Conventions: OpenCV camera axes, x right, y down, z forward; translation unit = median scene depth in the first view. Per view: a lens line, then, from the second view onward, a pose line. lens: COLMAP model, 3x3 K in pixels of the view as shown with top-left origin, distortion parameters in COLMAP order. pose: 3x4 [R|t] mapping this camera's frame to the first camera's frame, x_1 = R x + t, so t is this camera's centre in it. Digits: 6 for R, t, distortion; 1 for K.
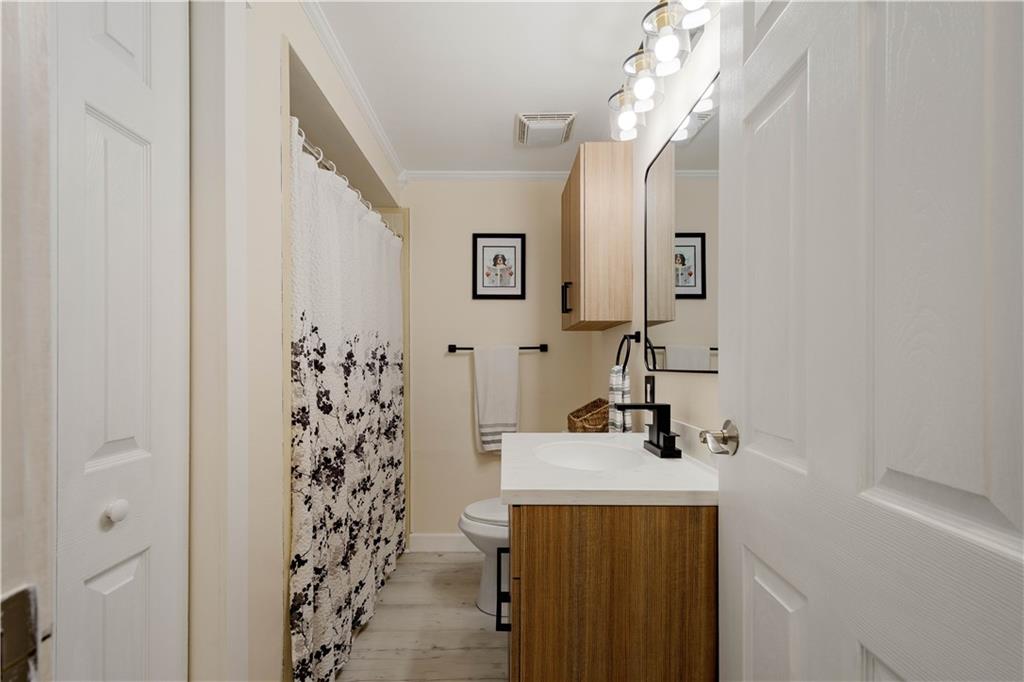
lens RADIAL K [[447.8, 0, 511.7], [0, 447.8, 361.7], [0, 0, 1]] dist [-0.000726, 0.000378]
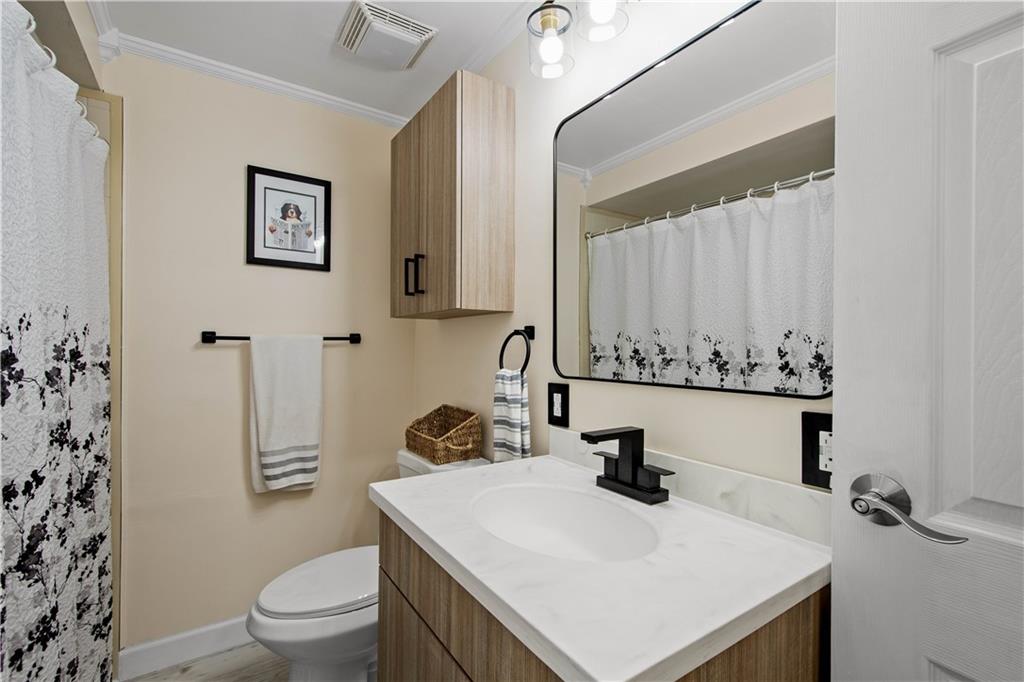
lens RADIAL K [[447.8, 0, 509.5], [0, 447.8, 344.3], [0, 0, 1]] dist [-0.000726, 0.000378]
pose [[0.837970, 0.007834, 0.545660, -0.138797], [-0.008139, 0.999965, -0.001856, -0.024685], [-0.545656, -0.002886, 0.838004, 0.260716]]
